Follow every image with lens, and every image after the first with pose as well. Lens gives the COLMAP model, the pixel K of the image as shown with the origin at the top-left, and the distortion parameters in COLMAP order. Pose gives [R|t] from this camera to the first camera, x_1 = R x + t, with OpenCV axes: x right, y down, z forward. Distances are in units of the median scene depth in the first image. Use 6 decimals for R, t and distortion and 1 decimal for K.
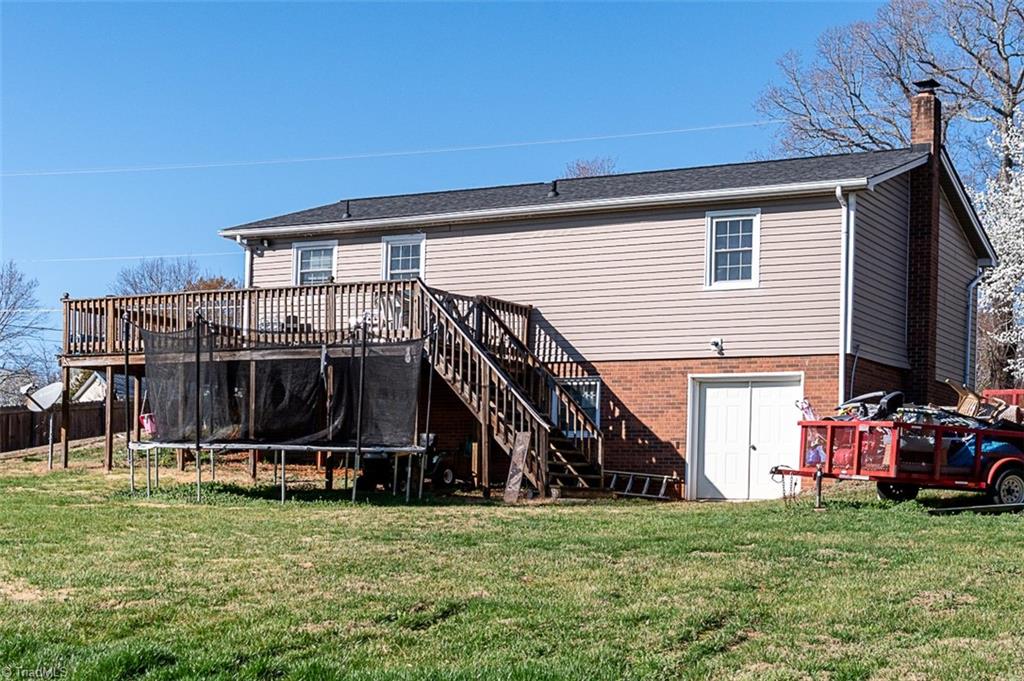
lens RADIAL K [[1583.8, 0, 512.1], [0, 1583.8, 341.1], [0, 0, 1]] dist [0.026373, 0.000000]
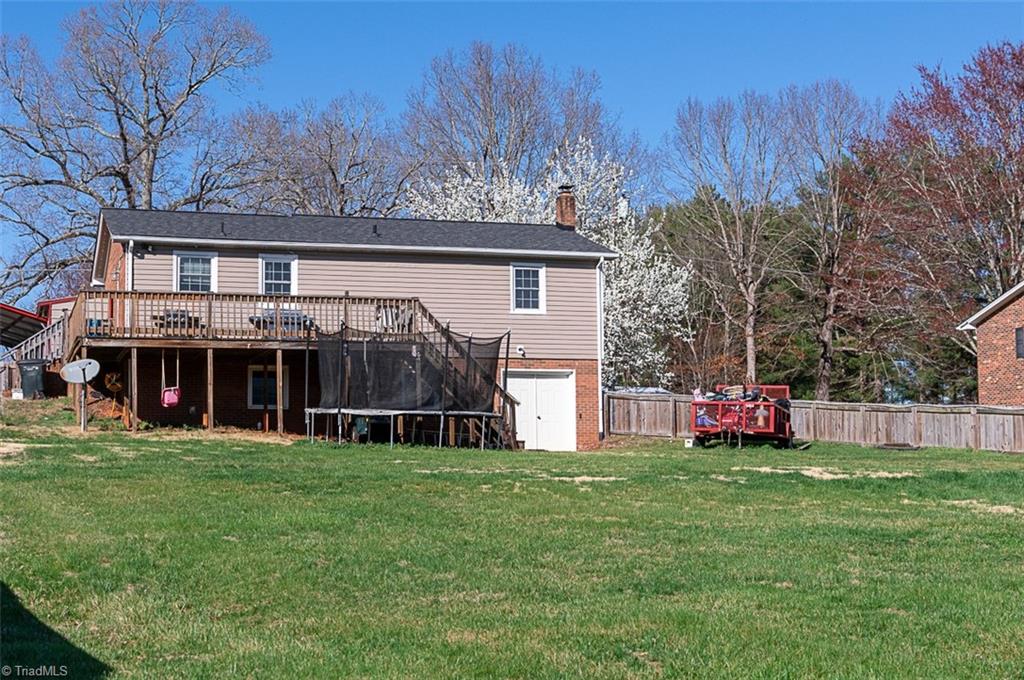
lens RADIAL K [[1583.8, 0, 511.8], [0, 1583.8, 339.9], [0, 0, 1]] dist [0.026373, 0.000000]
pose [[0.688059, 0.041265, 0.724480, -0.977372], [-0.049086, 0.998742, -0.010269, 0.008522], [-0.723992, -0.028496, 0.689219, -0.049599]]
